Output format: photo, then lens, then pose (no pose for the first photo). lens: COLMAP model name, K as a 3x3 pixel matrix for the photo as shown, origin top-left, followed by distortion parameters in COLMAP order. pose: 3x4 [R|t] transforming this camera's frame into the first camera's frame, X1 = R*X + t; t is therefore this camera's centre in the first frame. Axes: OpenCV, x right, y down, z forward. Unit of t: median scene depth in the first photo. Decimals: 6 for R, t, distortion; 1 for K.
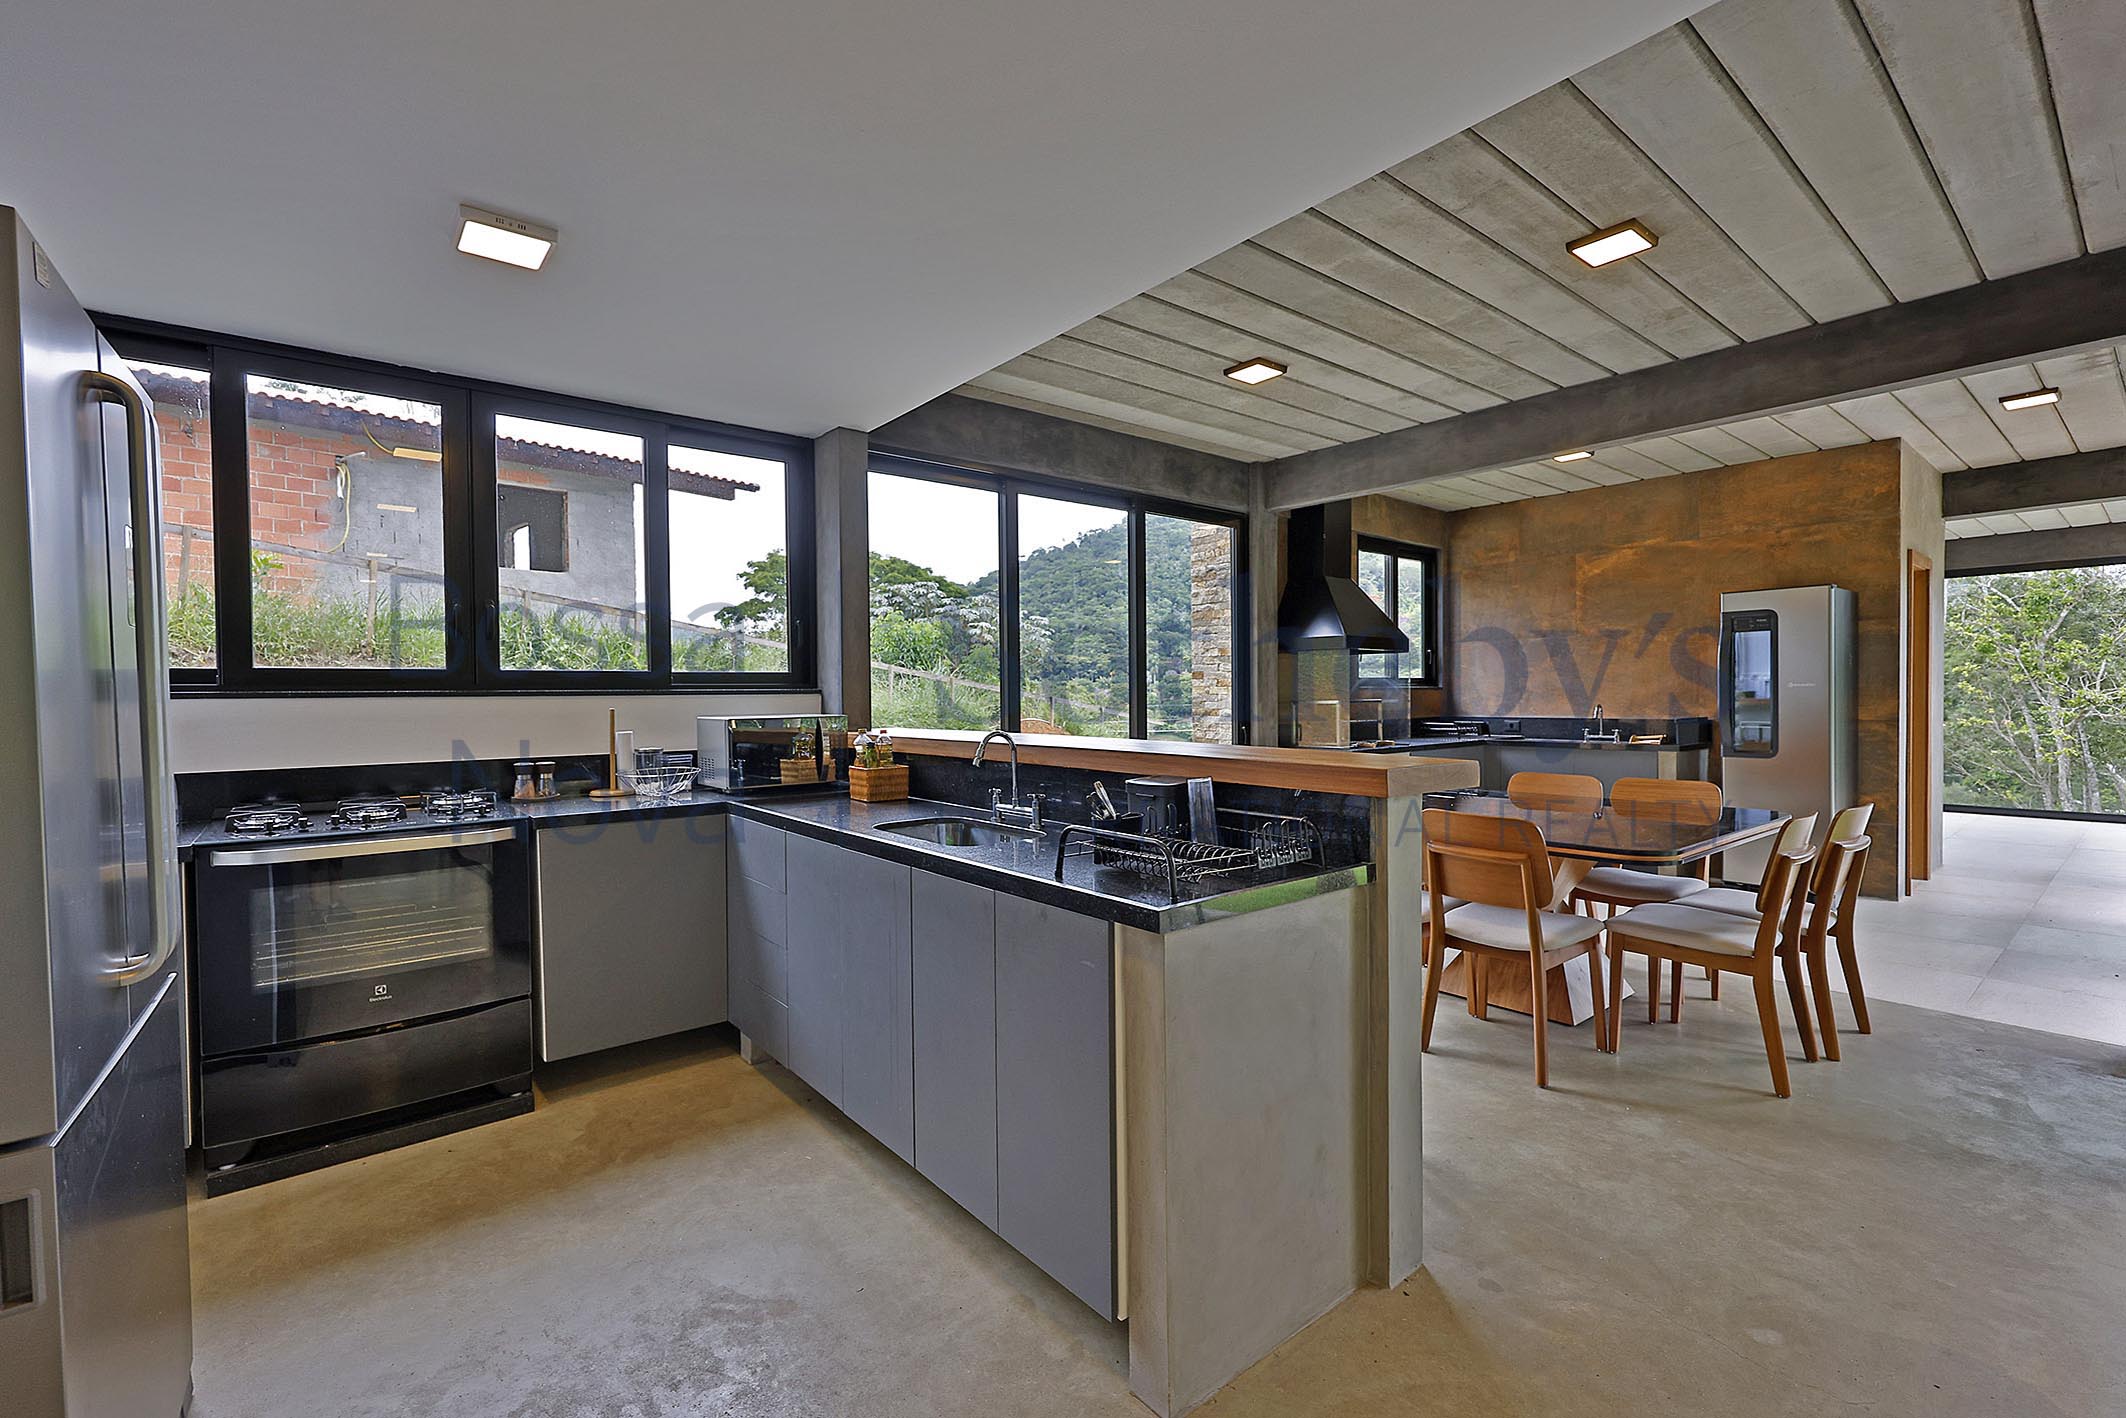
lens RADIAL K [[908.2, 0, 1063.6], [0, 908.2, 714.5], [0, 0, 1]] dist [-0.000855, 0.000699]
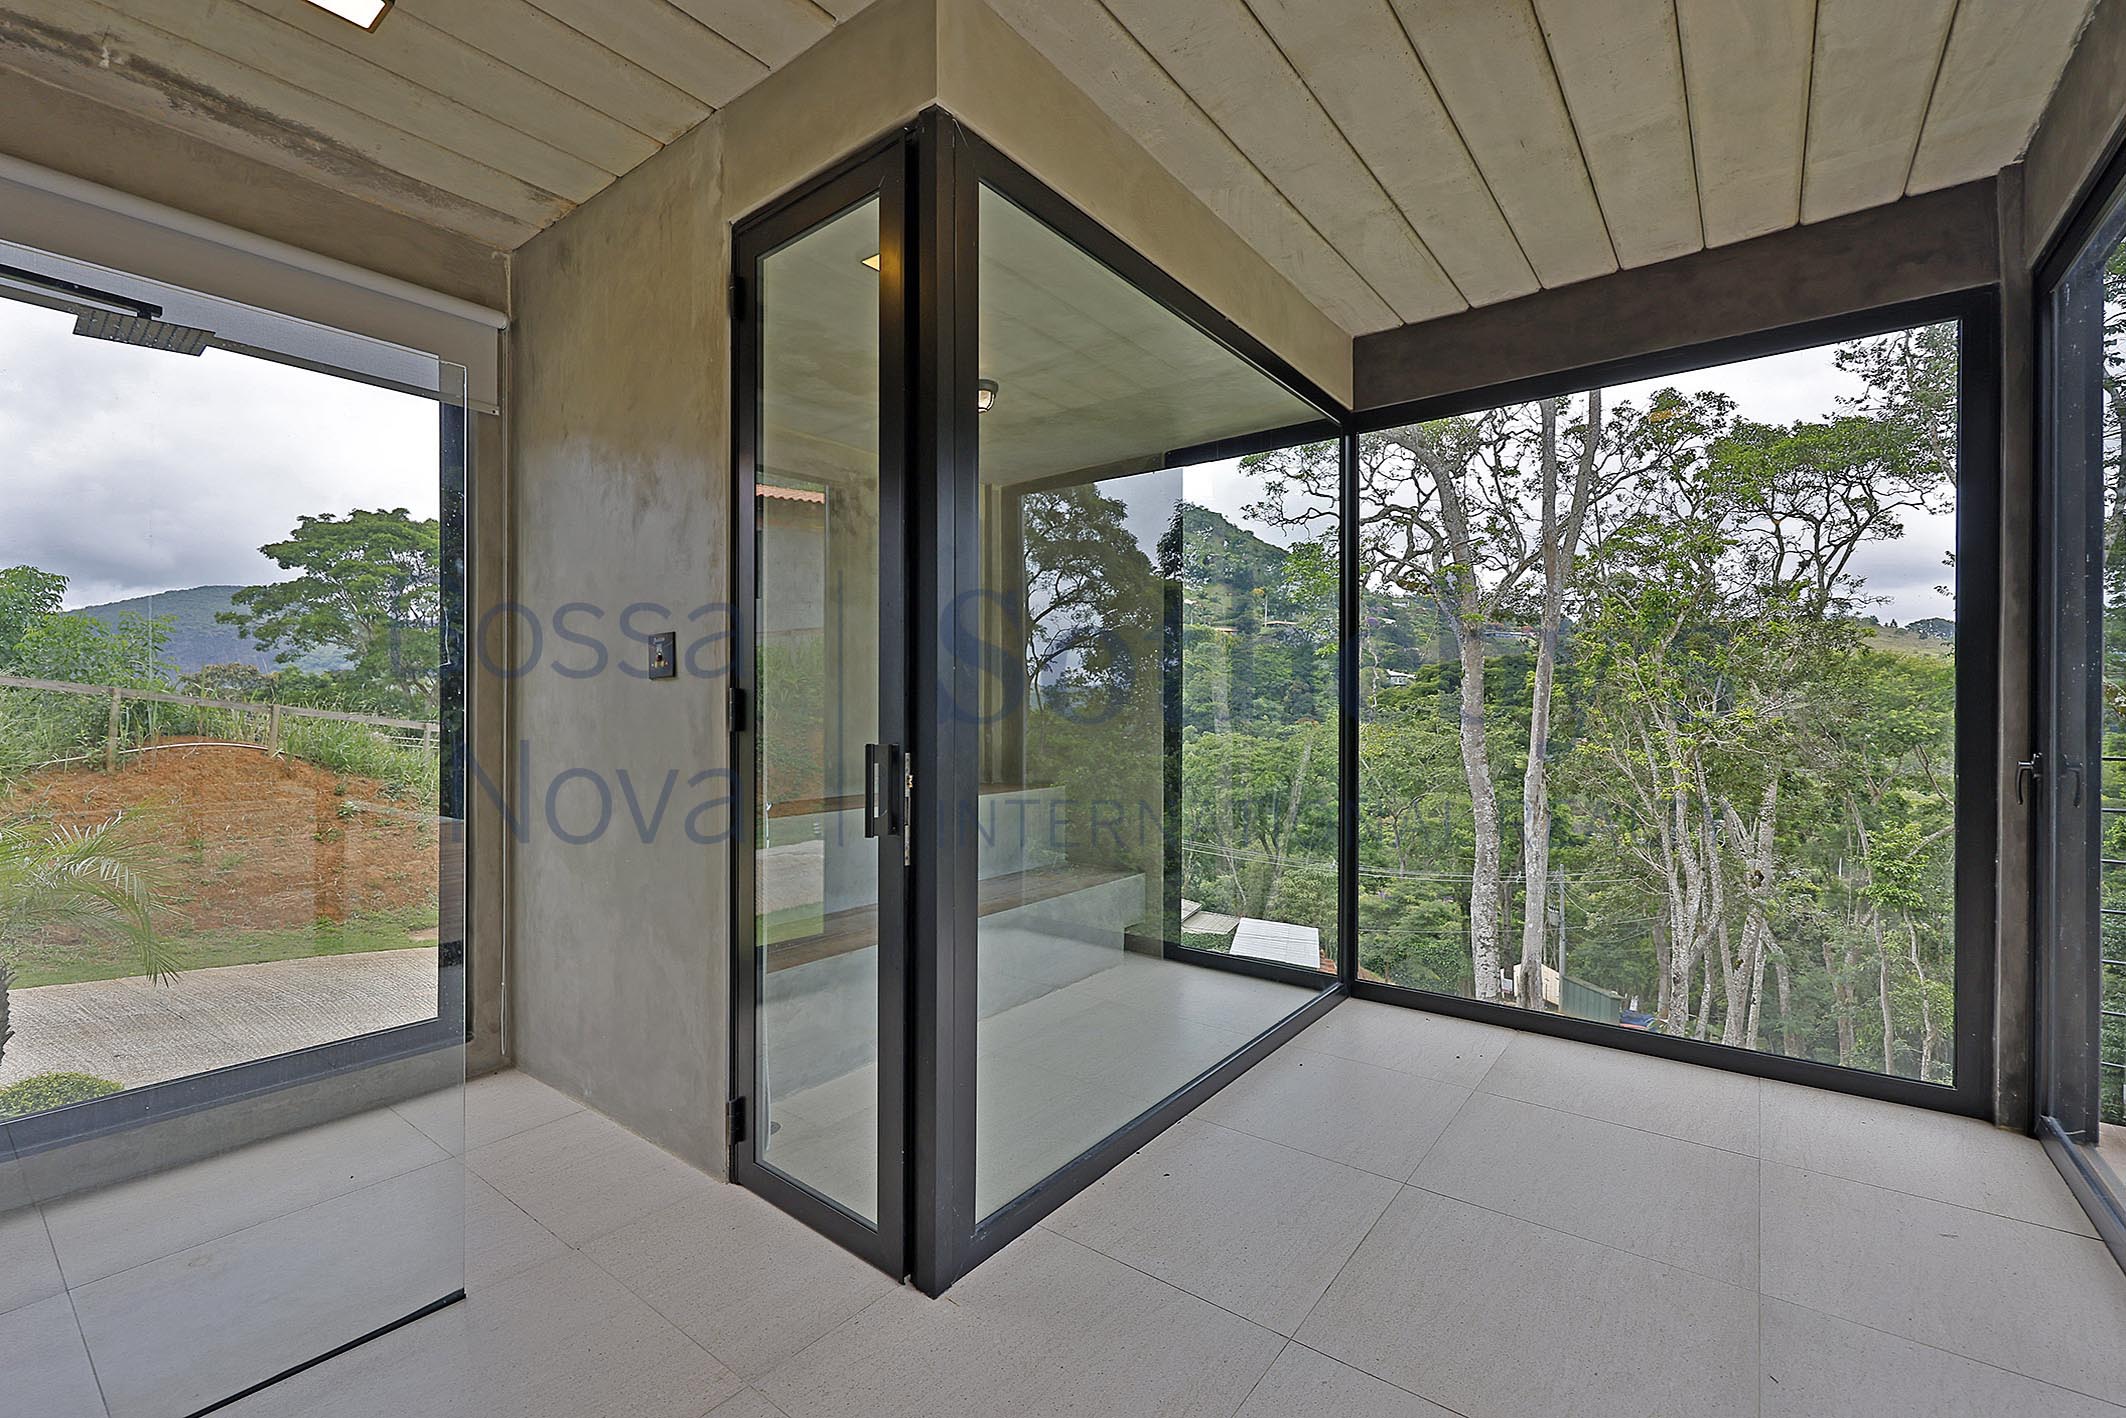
lens RADIAL K [[908.2, 0, 1061.8], [0, 908.2, 714.2], [0, 0, 1]] dist [-0.000855, 0.000699]
pose [[0.972036, 0.009345, 0.234645, 1.296719], [-0.005375, 0.999831, -0.017556, -0.024740], [-0.234770, 0.015804, 0.971922, 1.187418]]
